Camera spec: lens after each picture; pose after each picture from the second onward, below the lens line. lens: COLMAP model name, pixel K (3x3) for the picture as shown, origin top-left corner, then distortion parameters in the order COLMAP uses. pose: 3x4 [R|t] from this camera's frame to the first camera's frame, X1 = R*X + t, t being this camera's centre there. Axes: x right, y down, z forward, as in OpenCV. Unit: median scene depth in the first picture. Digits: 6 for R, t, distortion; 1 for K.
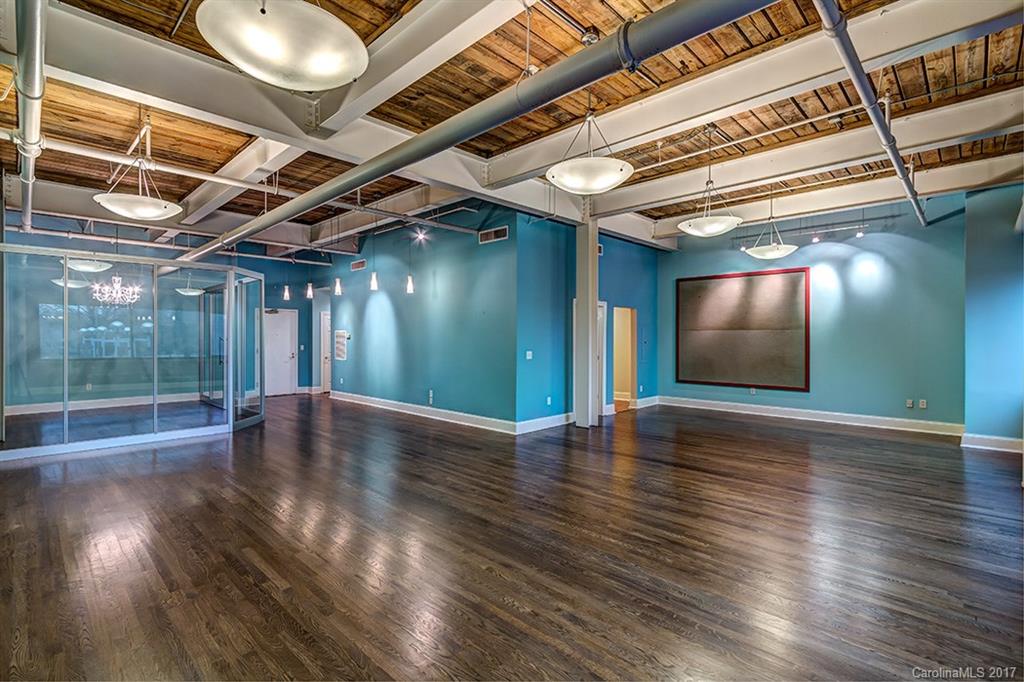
lens RADIAL K [[470.9, 0, 513.9], [0, 470.9, 339.1], [0, 0, 1]] dist [0.005549, -0.000576]
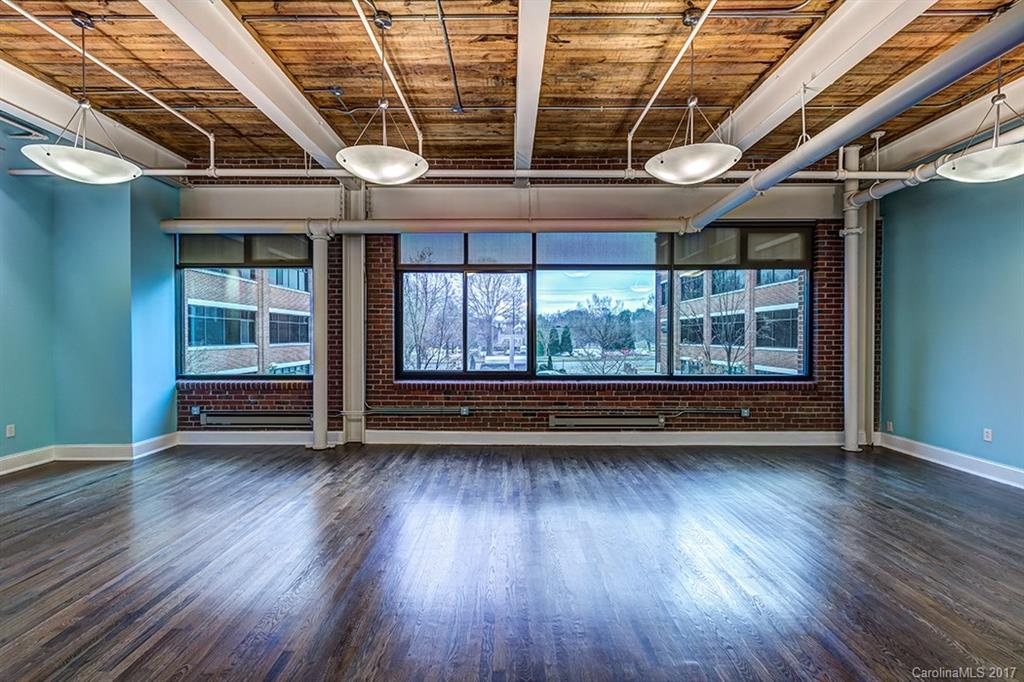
lens RADIAL K [[470.9, 0, 510.9], [0, 470.9, 343.2], [0, 0, 1]] dist [0.005549, -0.000576]
pose [[-0.699869, -0.010075, 0.714200, -0.140541], [0.005595, 0.999793, 0.019586, -0.001104], [-0.714250, 0.017703, -0.699667, 1.010570]]
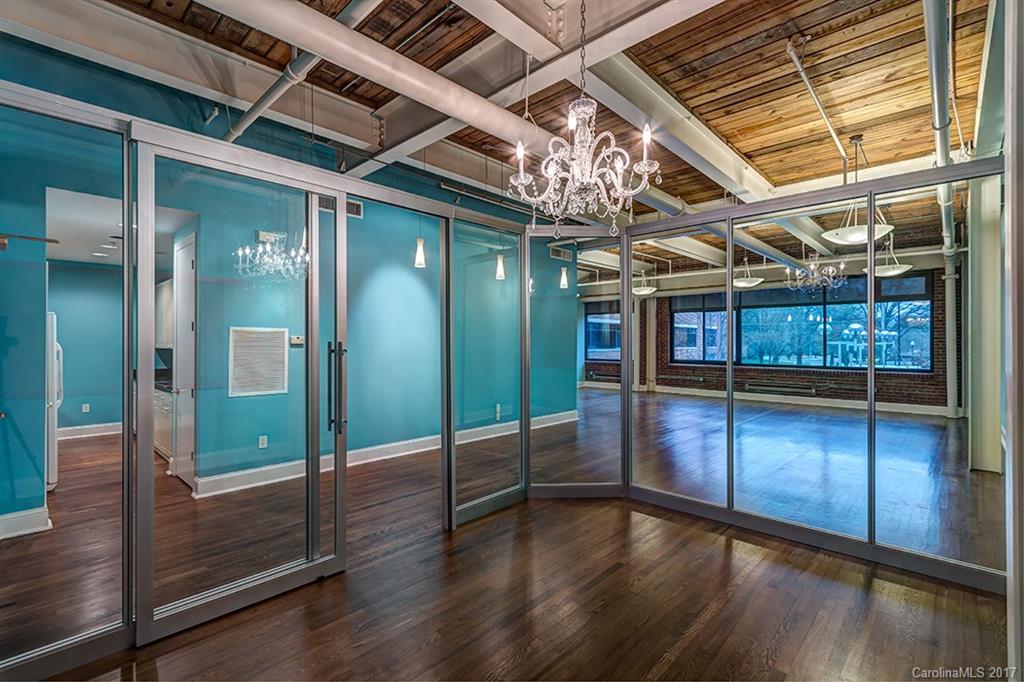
lens RADIAL K [[470.9, 0, 508.3], [0, 470.9, 341.6], [0, 0, 1]] dist [0.005549, -0.000576]
pose [[-0.014910, 0.003785, 0.999882, -1.282599], [0.006211, 0.999974, -0.003692, -0.002033], [-0.999870, 0.006155, -0.014933, 1.233933]]
